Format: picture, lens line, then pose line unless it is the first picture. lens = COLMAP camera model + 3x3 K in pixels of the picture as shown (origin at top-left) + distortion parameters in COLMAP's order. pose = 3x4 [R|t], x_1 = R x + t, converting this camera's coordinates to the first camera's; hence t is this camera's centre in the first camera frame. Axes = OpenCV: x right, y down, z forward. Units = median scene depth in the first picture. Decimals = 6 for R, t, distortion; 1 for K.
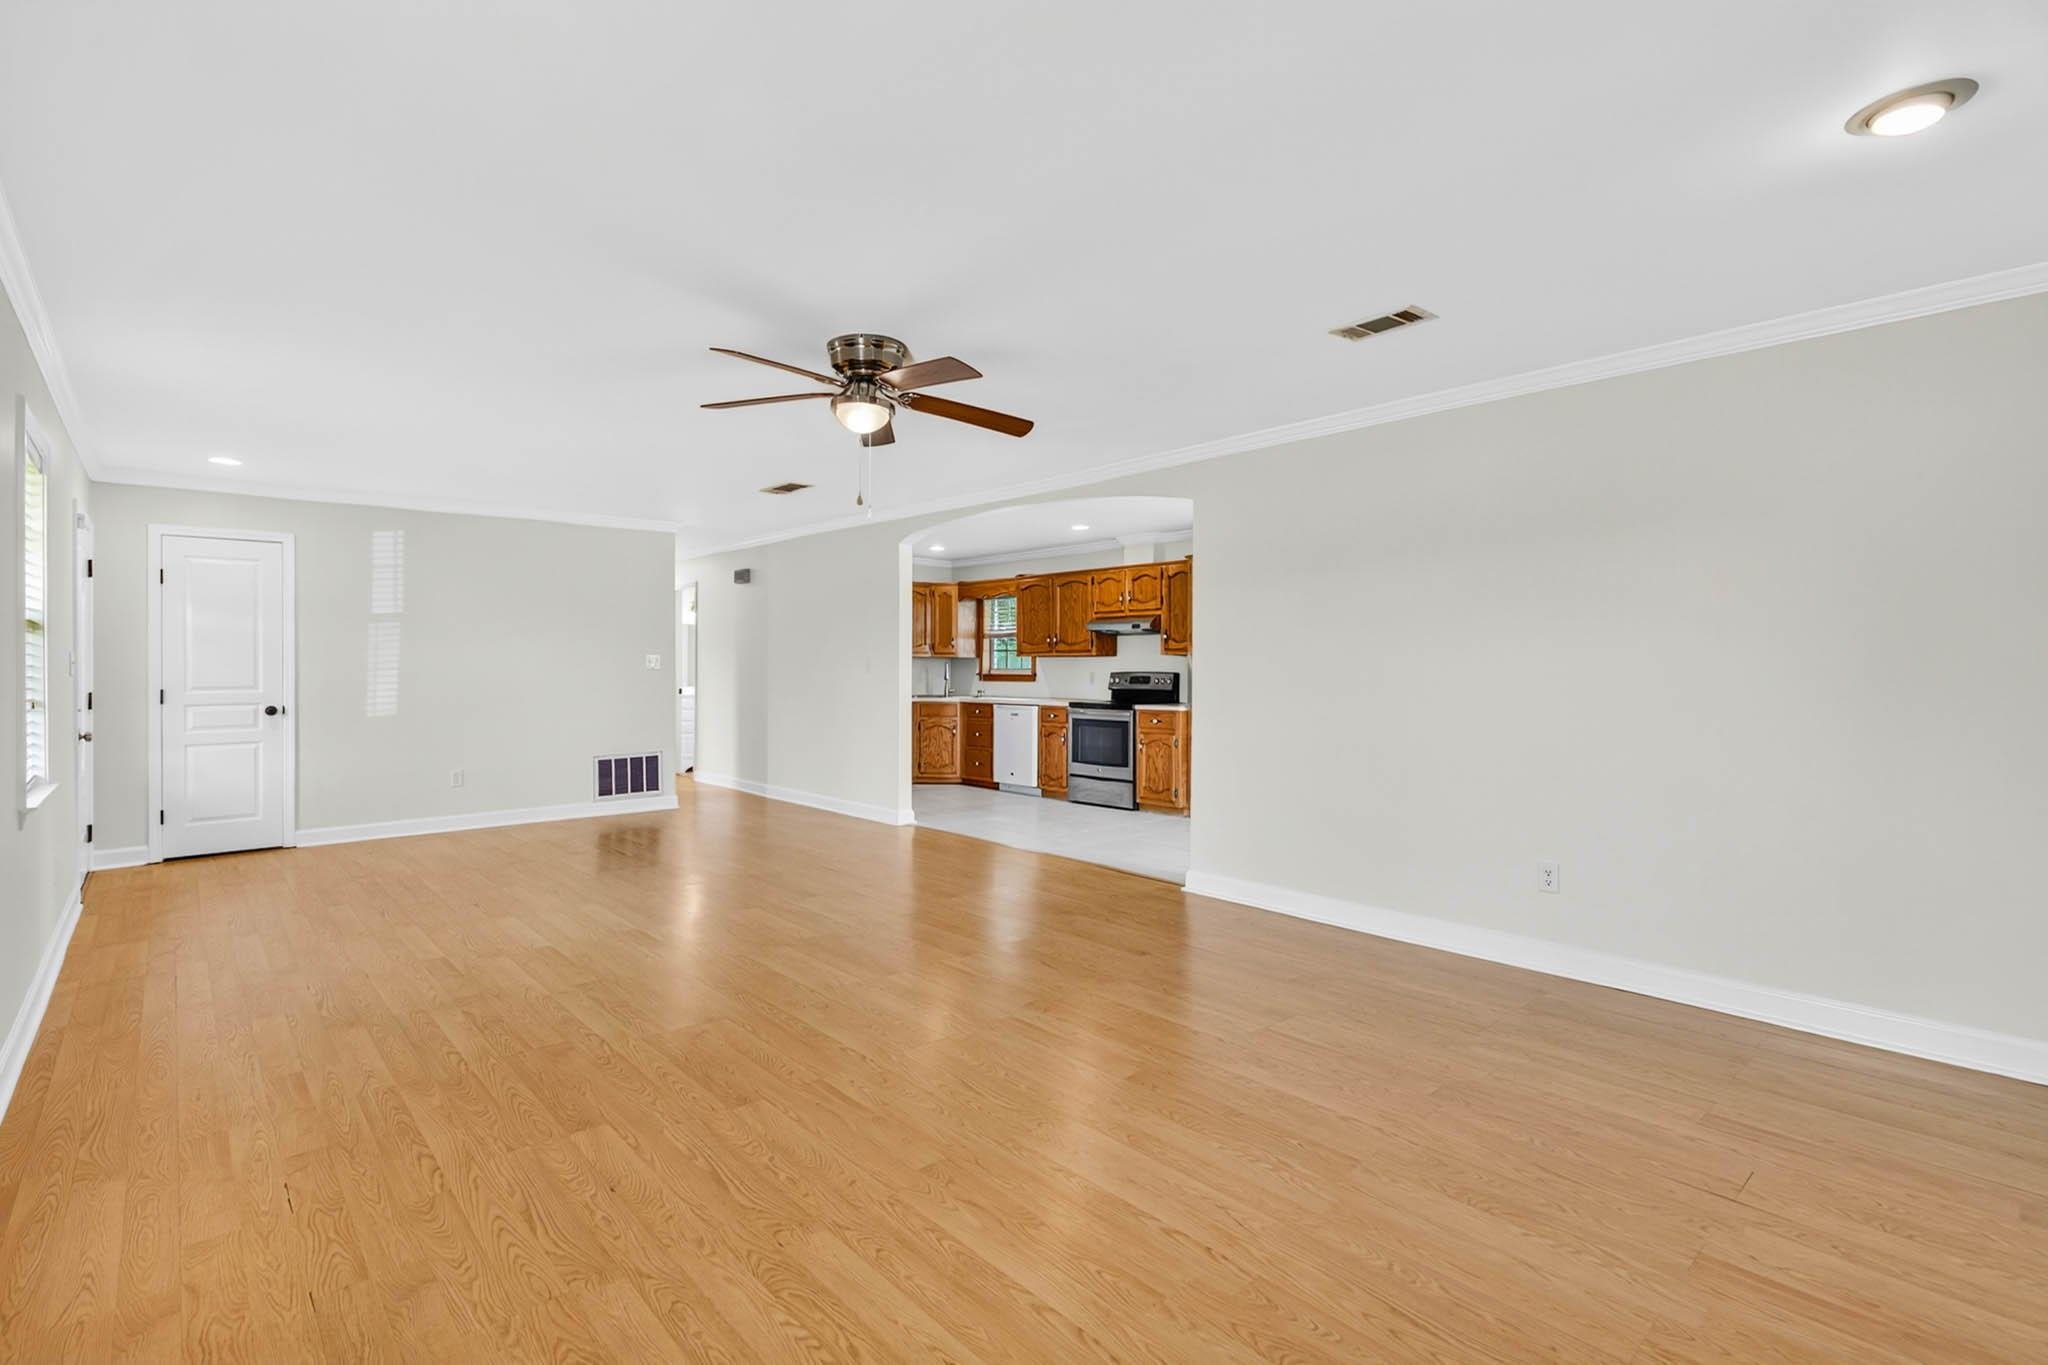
lens RADIAL K [[925.1, 0, 980.8], [0, 925.1, 675.8], [0, 0, 1]] dist [-0.000338, -0.000431]
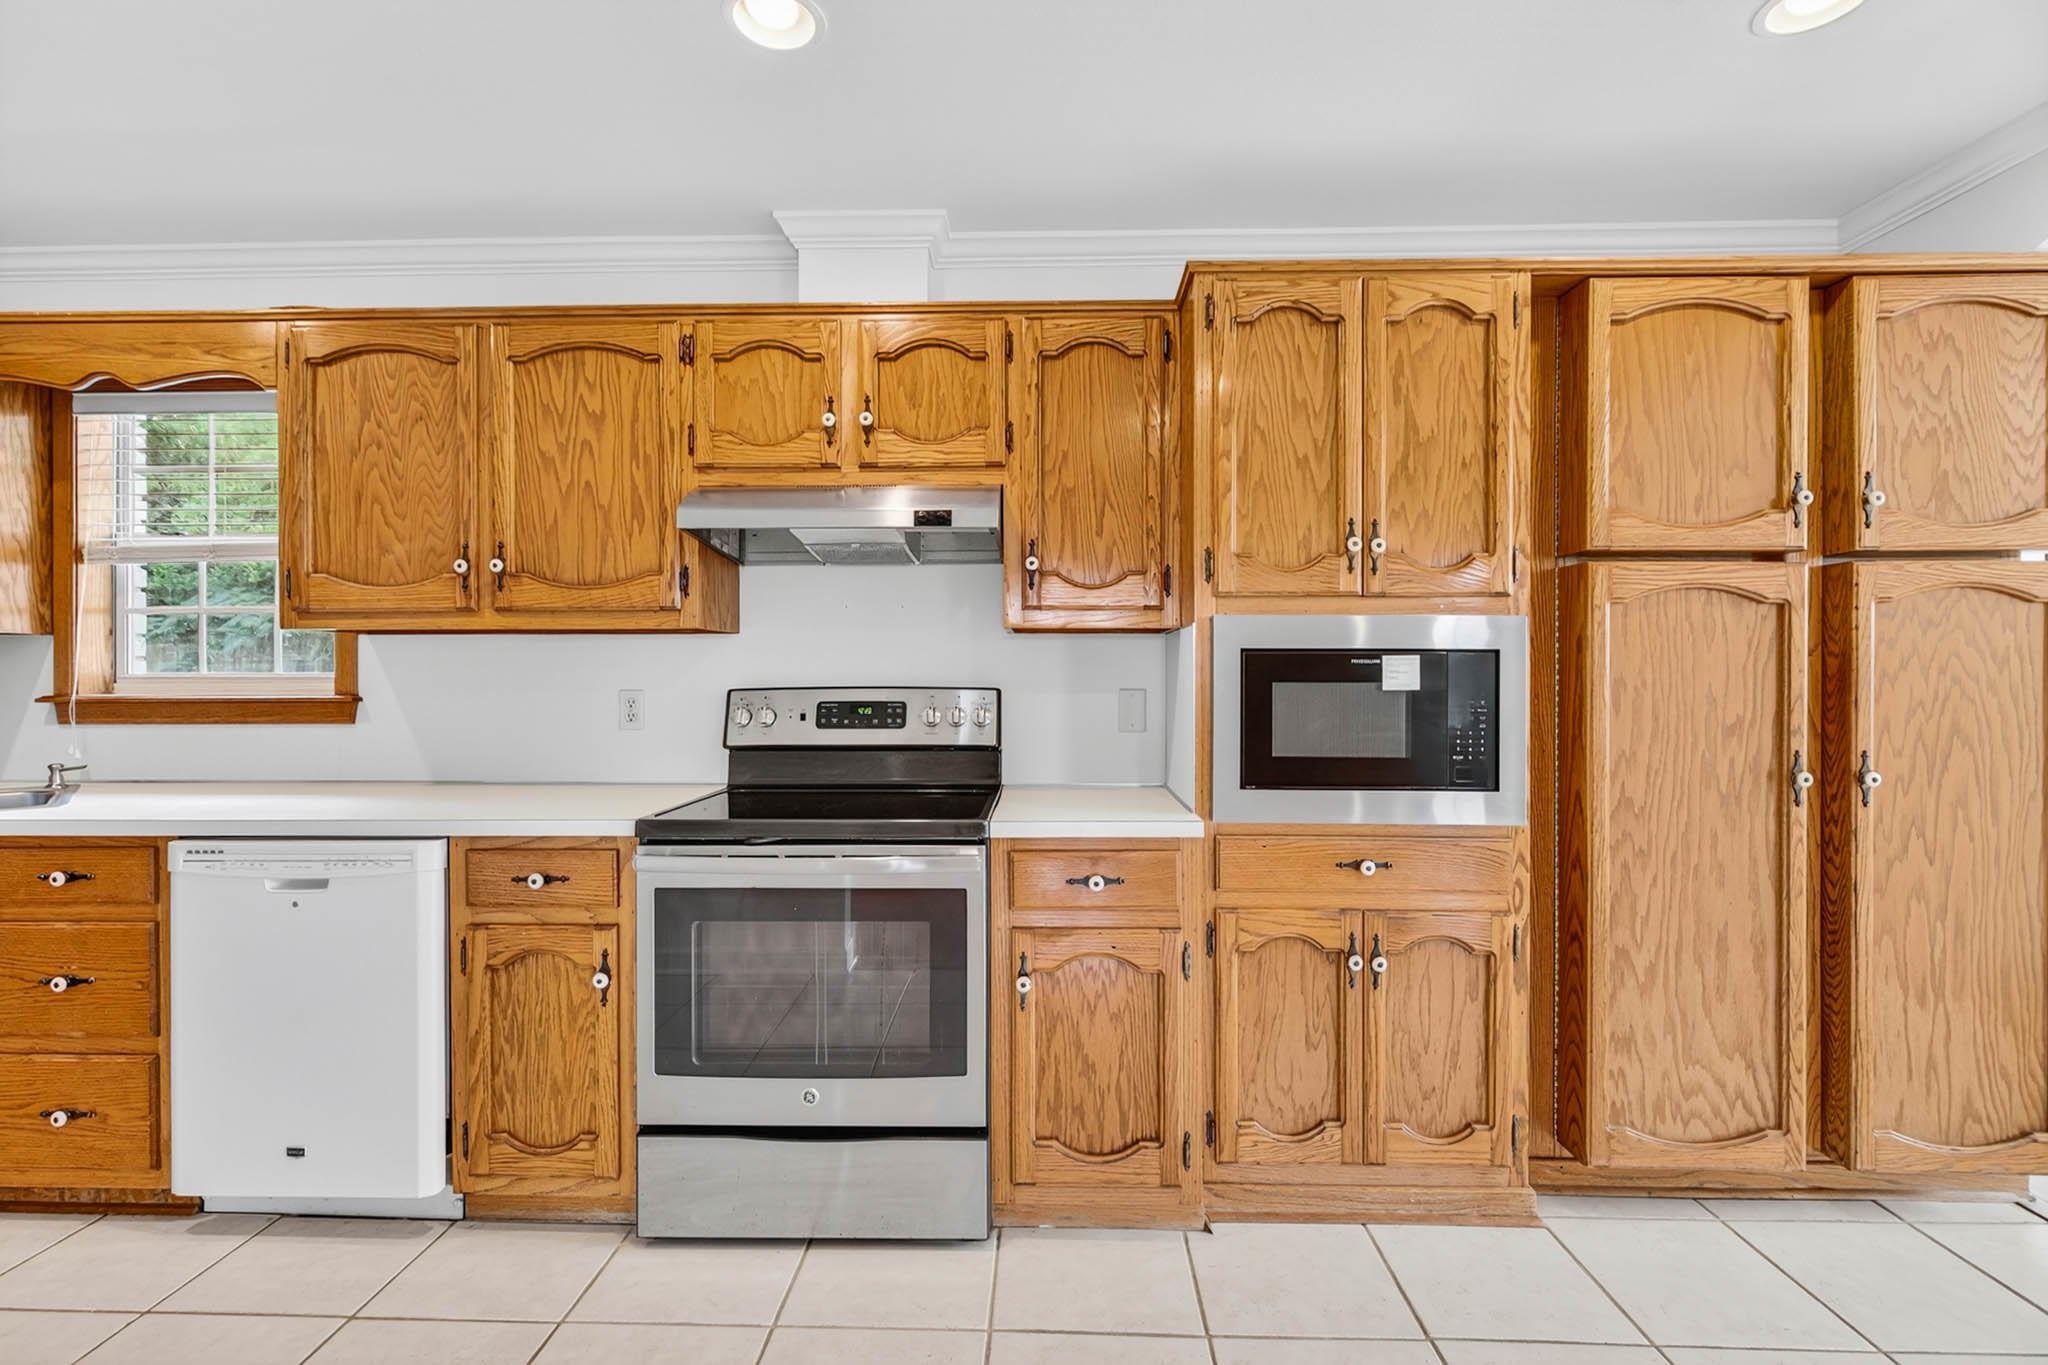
lens RADIAL K [[925.1, 0, 1019.4], [0, 925.1, 679.2], [0, 0, 1]] dist [-0.000338, -0.000431]
pose [[0.675038, -0.005355, 0.737763, -0.013019], [0.007481, 0.999972, 0.000414, -0.007011], [-0.737745, 0.005240, 0.675059, 0.818688]]
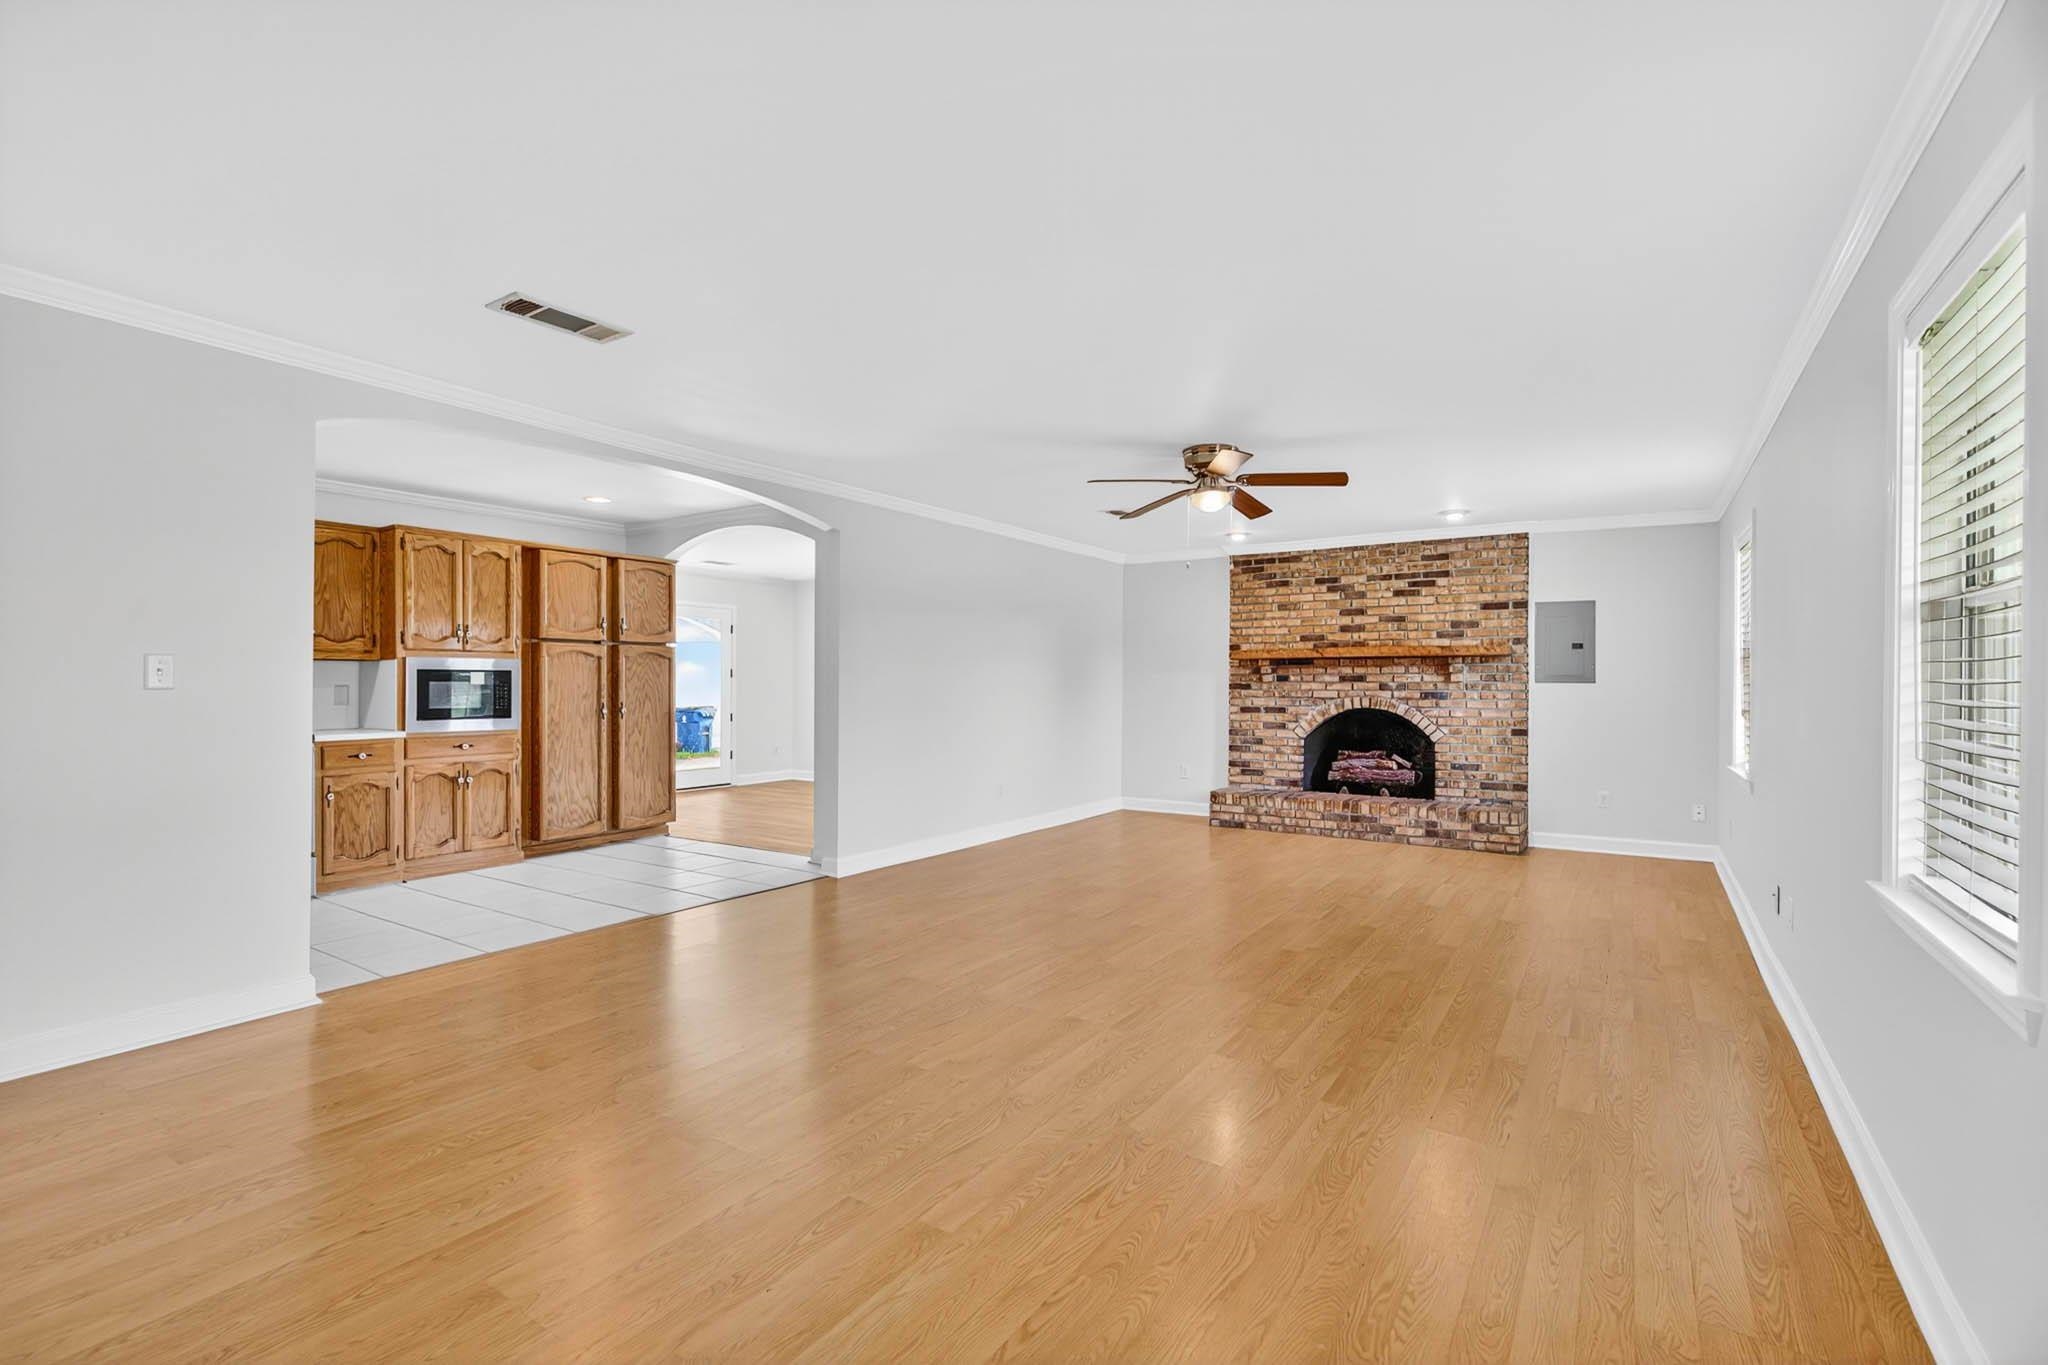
lens RADIAL K [[925.1, 0, 1024.3], [0, 925.1, 683.5], [0, 0, 1]] dist [-0.000338, -0.000431]
pose [[-0.267296, -0.005660, 0.963598, -0.584188], [0.005201, 0.999960, 0.007316, -0.006842], [-0.963600, 0.006967, -0.267256, 0.689310]]
